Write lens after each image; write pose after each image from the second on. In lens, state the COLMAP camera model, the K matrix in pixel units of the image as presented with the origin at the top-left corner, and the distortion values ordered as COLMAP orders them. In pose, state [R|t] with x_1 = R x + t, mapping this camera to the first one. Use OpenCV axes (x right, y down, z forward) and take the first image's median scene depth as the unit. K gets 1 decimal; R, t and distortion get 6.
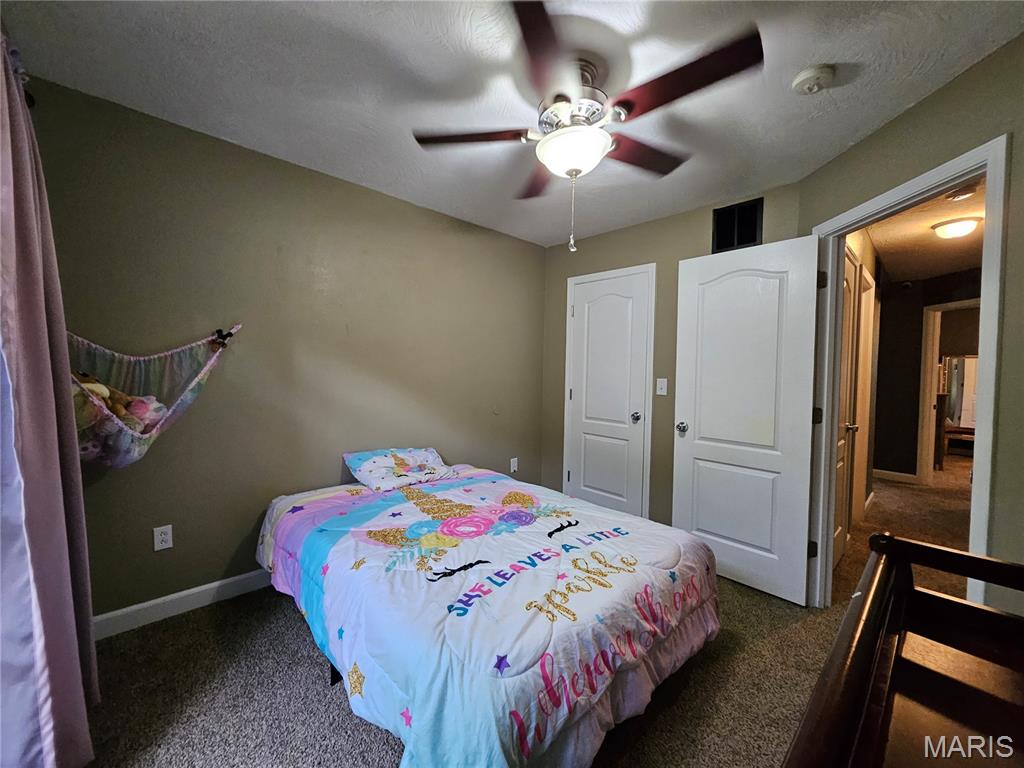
lens RADIAL K [[403.5, 0, 477.9], [0, 403.5, 378.4], [0, 0, 1]] dist [0.003240, 0.000162]
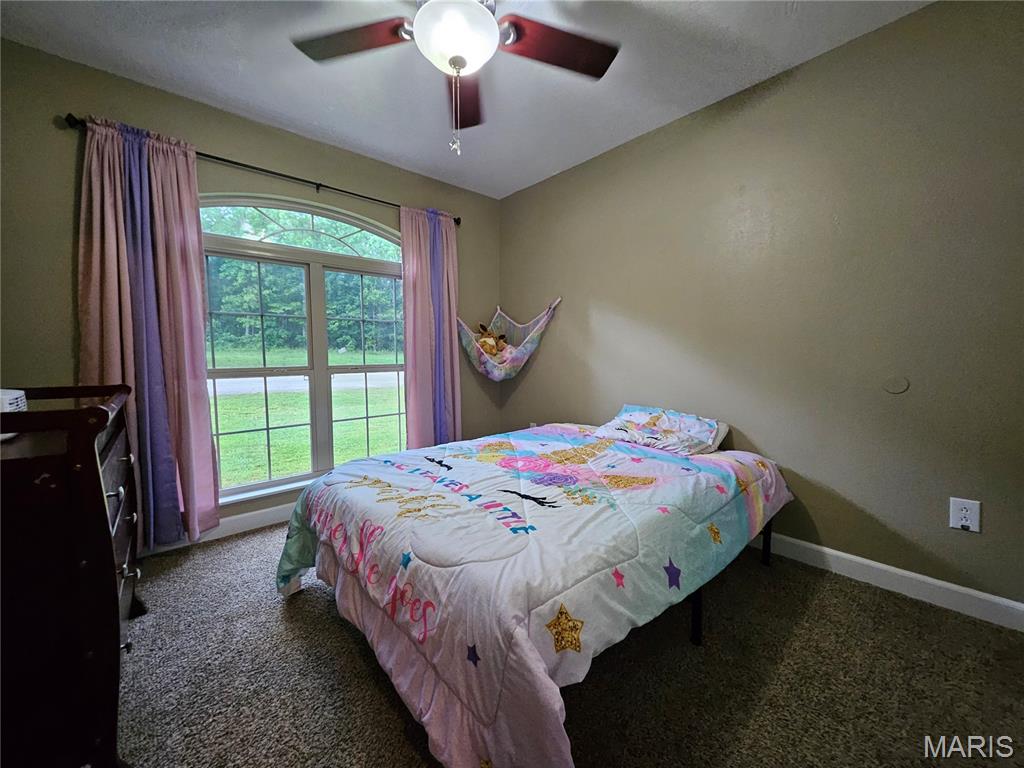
lens RADIAL K [[403.5, 0, 503.9], [0, 403.5, 385.1], [0, 0, 1]] dist [0.003240, 0.000162]
pose [[-0.024707, 0.047476, -0.998567, 0.954242], [-0.022608, 0.998590, 0.048037, 0.134540], [0.999439, 0.023763, -0.023599, 0.985002]]
